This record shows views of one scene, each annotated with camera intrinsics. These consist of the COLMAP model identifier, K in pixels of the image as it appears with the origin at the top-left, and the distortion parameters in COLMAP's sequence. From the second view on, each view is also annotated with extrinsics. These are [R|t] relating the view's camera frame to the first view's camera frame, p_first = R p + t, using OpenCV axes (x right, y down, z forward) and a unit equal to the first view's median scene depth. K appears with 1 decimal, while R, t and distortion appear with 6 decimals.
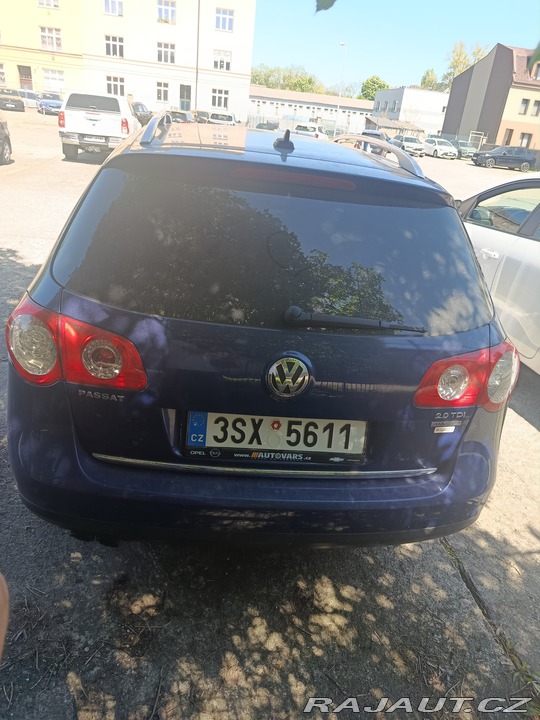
lens RADIAL K [[493.0, 0, 264.7], [0, 493.0, 362.8], [0, 0, 1]] dist [-0.004330, -0.002078]
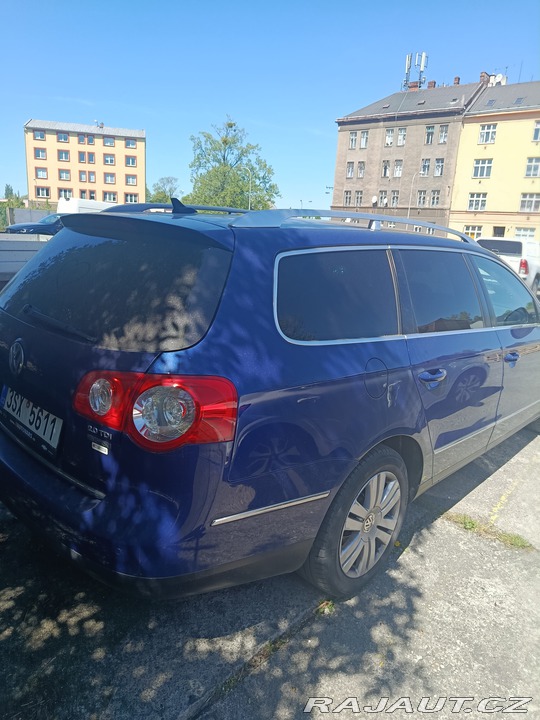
lens RADIAL K [[493.0, 0, 266.6], [0, 493.0, 354.0], [0, 0, 1]] dist [-0.004330, -0.002078]
pose [[0.663595, 0.108384, -0.740199, 1.097003], [-0.318696, 0.936130, -0.148641, -0.003585], [0.676812, 0.334536, 0.655753, 0.425545]]
